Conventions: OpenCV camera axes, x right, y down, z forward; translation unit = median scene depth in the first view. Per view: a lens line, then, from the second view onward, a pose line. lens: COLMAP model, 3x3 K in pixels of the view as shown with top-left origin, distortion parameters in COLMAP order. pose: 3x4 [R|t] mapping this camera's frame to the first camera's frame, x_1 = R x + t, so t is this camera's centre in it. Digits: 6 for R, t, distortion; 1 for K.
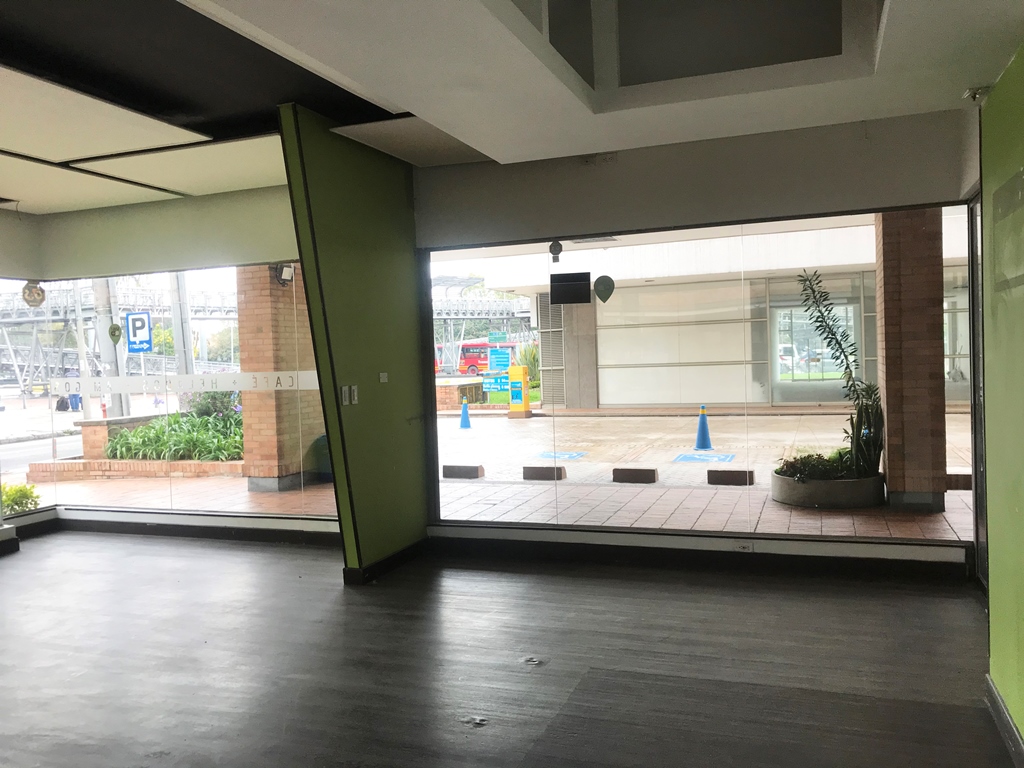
lens RADIAL K [[839.8, 0, 506.2], [0, 839.8, 381.2], [0, 0, 1]] dist [0.030567, -0.011616]
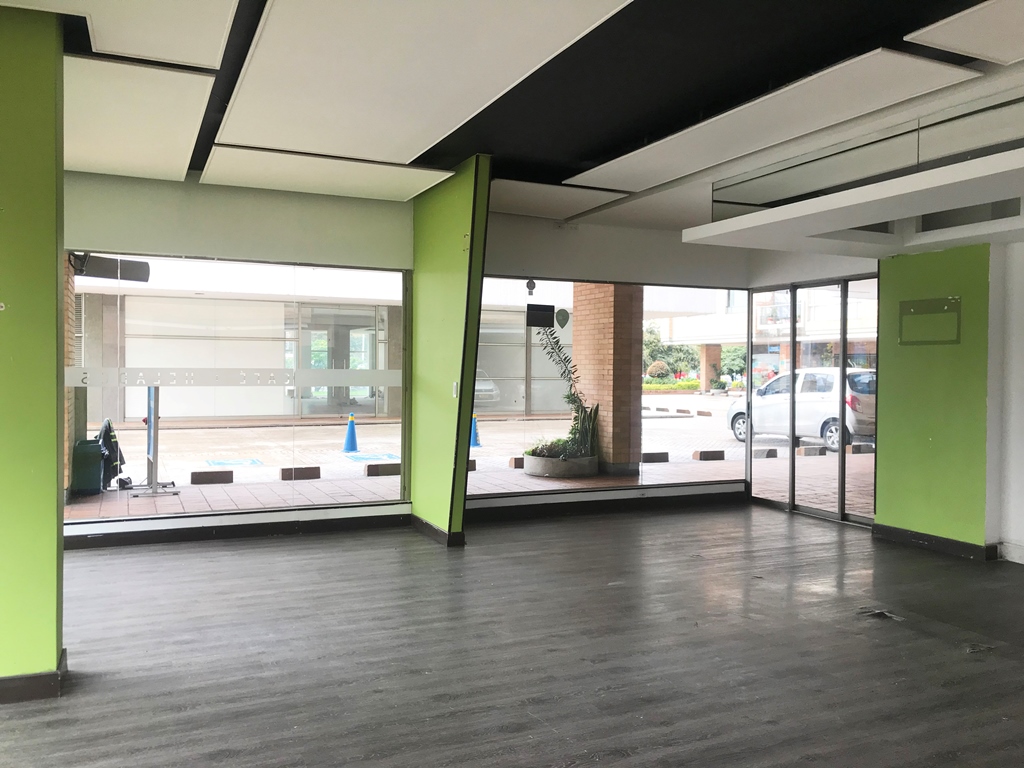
lens RADIAL K [[837.5, 0, 507.1], [0, 837.5, 383.8], [0, 0, 1]] dist [0.045331, -0.060715]
pose [[0.704444, 0.026756, 0.709255, -0.579016], [-0.011503, 0.999588, -0.026284, 0.022371], [-0.709667, 0.010357, 0.704461, 0.054523]]
